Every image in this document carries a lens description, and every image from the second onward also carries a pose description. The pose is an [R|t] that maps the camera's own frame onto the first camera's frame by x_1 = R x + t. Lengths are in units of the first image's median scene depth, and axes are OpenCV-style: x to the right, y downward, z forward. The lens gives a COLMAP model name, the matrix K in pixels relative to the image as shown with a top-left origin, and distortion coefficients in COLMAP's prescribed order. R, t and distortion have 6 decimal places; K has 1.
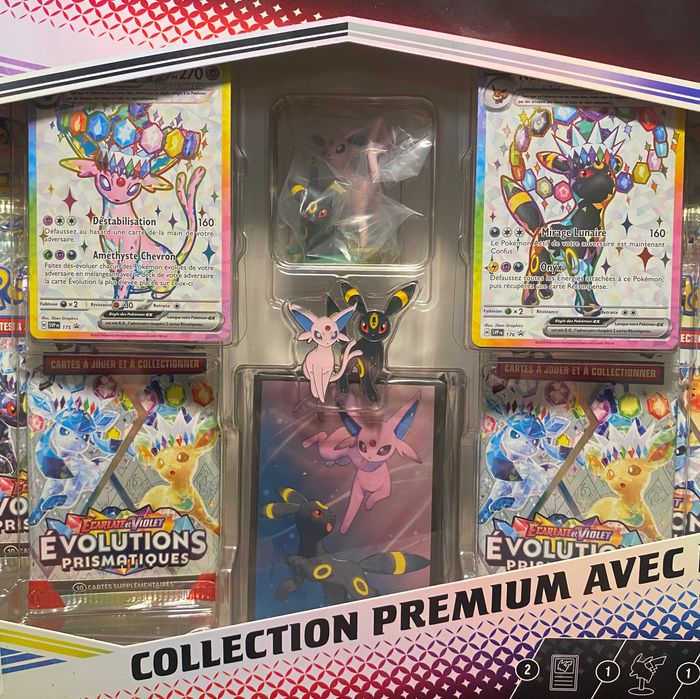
lens RADIAL K [[824.3, 0, 333.7], [0, 824.3, 349.4], [0, 0, 1]] dist [-0.070621, 0.004477]
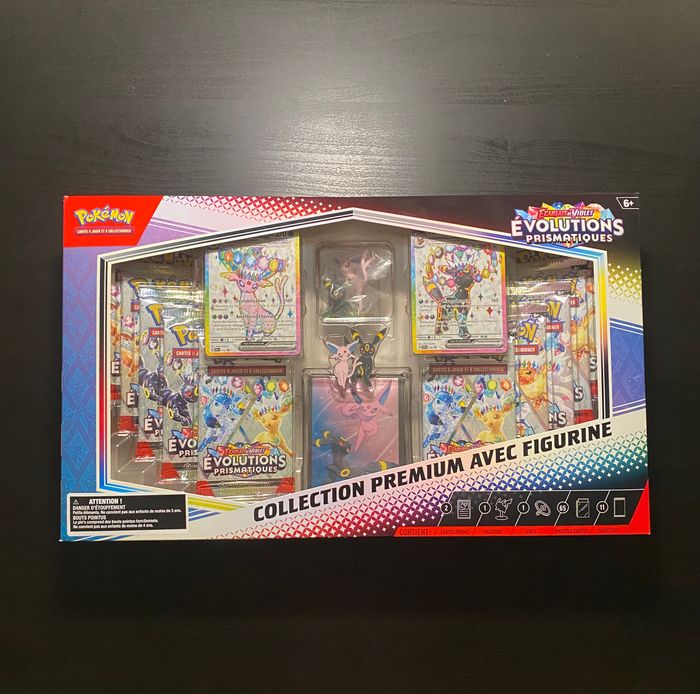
lens RADIAL K [[824.3, 0, 333.7], [0, 824.3, 346.9], [0, 0, 1]] dist [-0.070621, 0.004477]
pose [[0.999676, -0.020597, 0.014931, -0.072432], [0.022491, 0.989845, -0.140363, 0.274879], [-0.011888, 0.140653, 0.989988, -1.139092]]
